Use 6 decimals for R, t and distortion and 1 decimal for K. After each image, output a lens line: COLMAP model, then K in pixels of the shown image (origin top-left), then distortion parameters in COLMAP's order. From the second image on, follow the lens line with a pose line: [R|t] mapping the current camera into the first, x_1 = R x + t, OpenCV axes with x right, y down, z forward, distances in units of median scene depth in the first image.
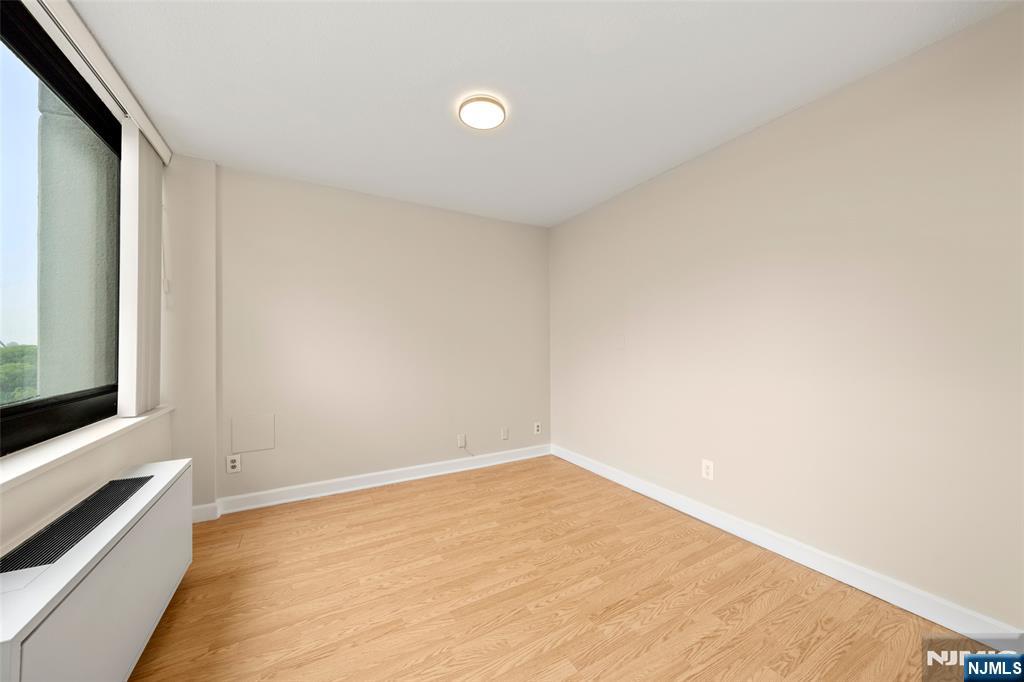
lens RADIAL K [[364.2, 0, 509.4], [0, 364.2, 343.5], [0, 0, 1]] dist [-0.000922, -0.000191]
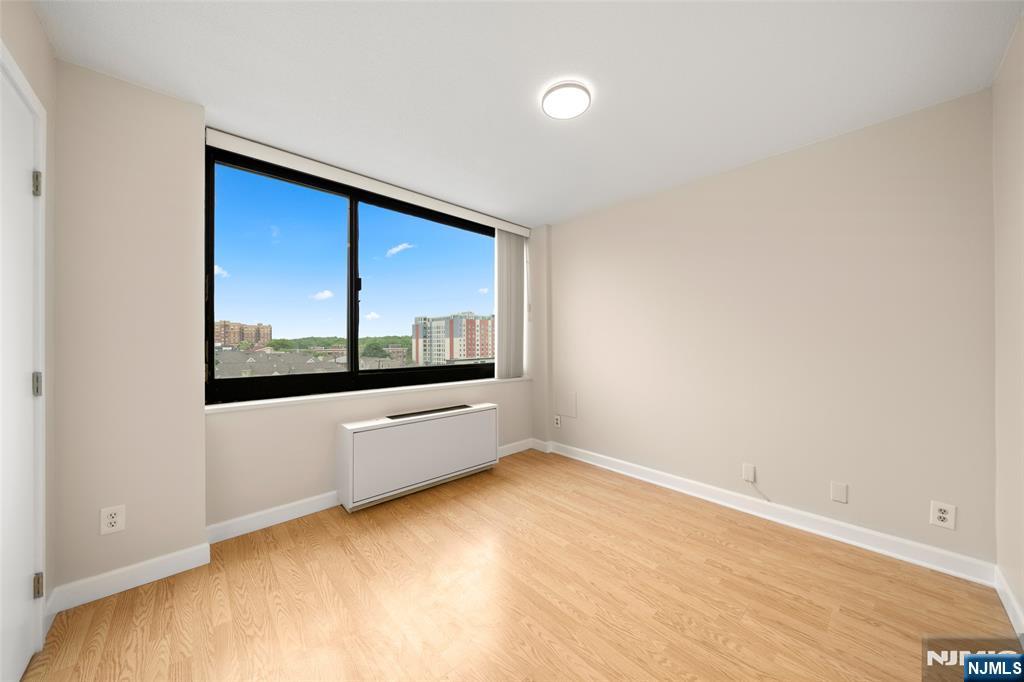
lens RADIAL K [[348.8, 0, 510.7], [0, 348.8, 343.8], [0, 0, 1]] dist [0.000489, -0.000023]
pose [[0.231159, 0.009879, -0.972866, 0.611722], [-0.000507, 0.999950, 0.010034, -0.004116], [0.972916, -0.001826, 0.231153, 0.494960]]
